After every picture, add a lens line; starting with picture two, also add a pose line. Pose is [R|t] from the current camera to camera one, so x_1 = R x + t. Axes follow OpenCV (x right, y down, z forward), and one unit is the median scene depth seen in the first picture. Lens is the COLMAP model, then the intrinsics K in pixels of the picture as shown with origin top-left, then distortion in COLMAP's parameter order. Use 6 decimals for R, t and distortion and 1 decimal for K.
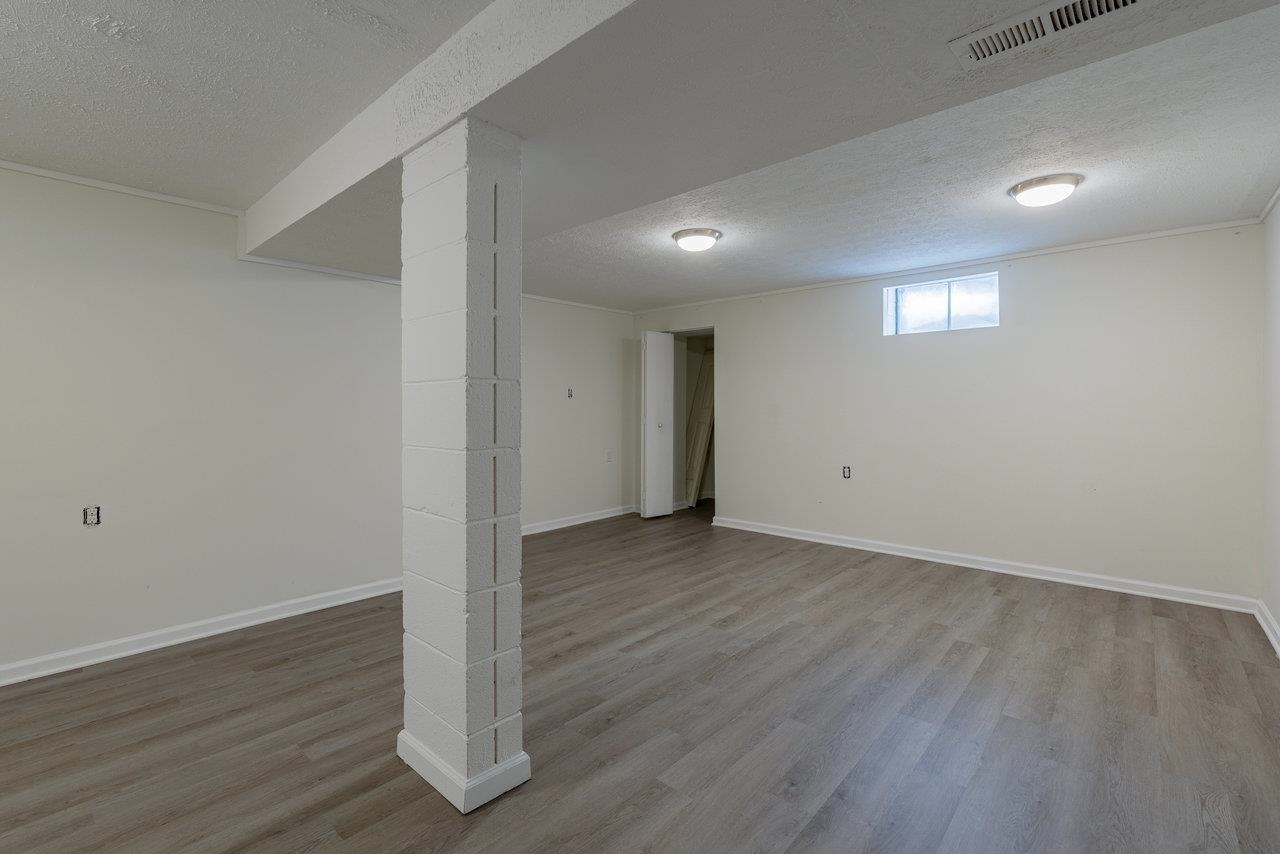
lens RADIAL K [[569.9, 0, 640.0], [0, 569.9, 427.0], [0, 0, 1]] dist [-0.001547, -0.000354]
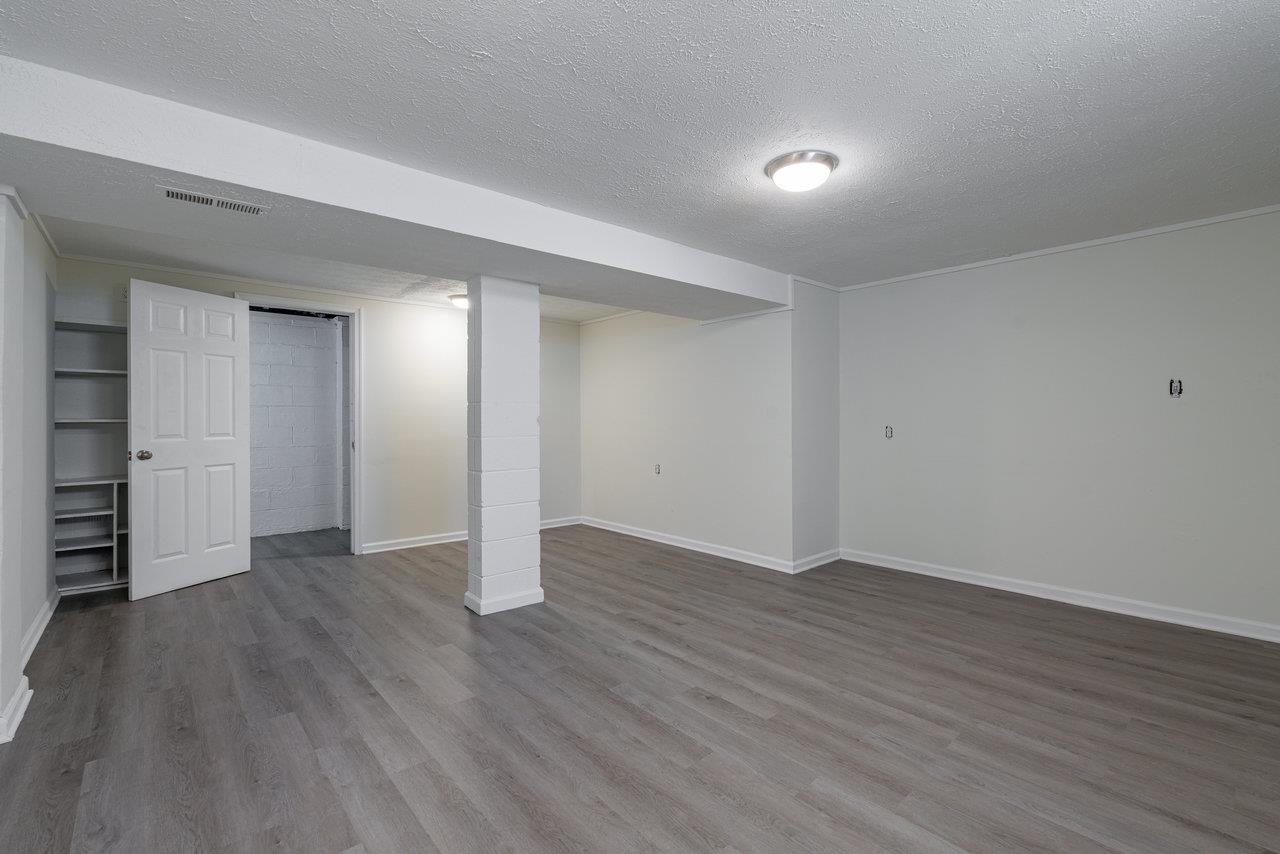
lens RADIAL K [[558.8, 0, 640.0], [0, 558.8, 427.0], [0, 0, 1]] dist [-0.004986, -0.000054]
pose [[-0.119665, 0.016443, -0.992678, 0.945461], [-0.028815, 0.999384, 0.020028, -0.032946], [0.992396, 0.031001, -0.119117, 1.044996]]
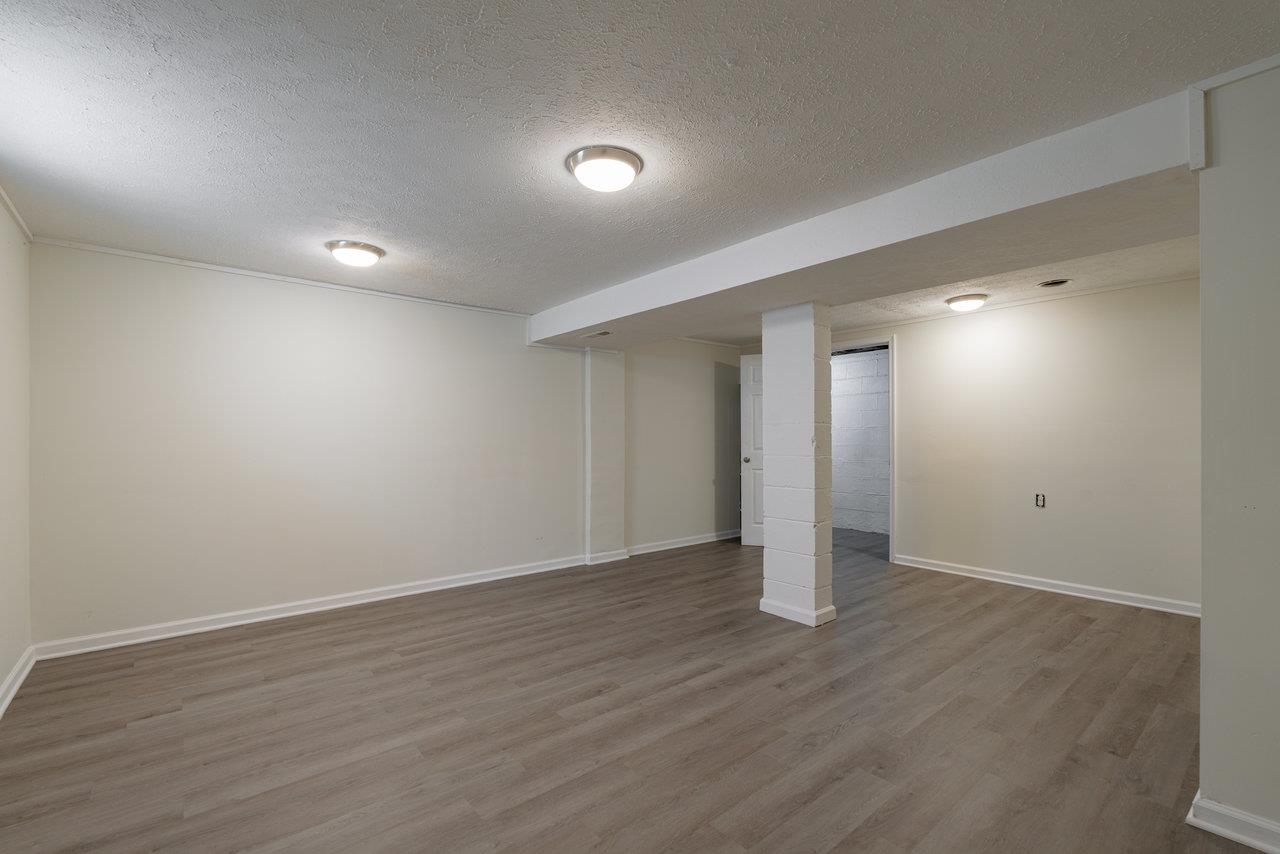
lens RADIAL K [[568.9, 0, 640.0], [0, 568.9, 427.0], [0, 0, 1]] dist [-0.001355, -0.000158]
pose [[-0.989780, 0.007452, 0.142411, -0.034808], [0.009064, 0.999902, 0.010675, -0.059205], [-0.142318, 0.011857, -0.989750, 1.926441]]
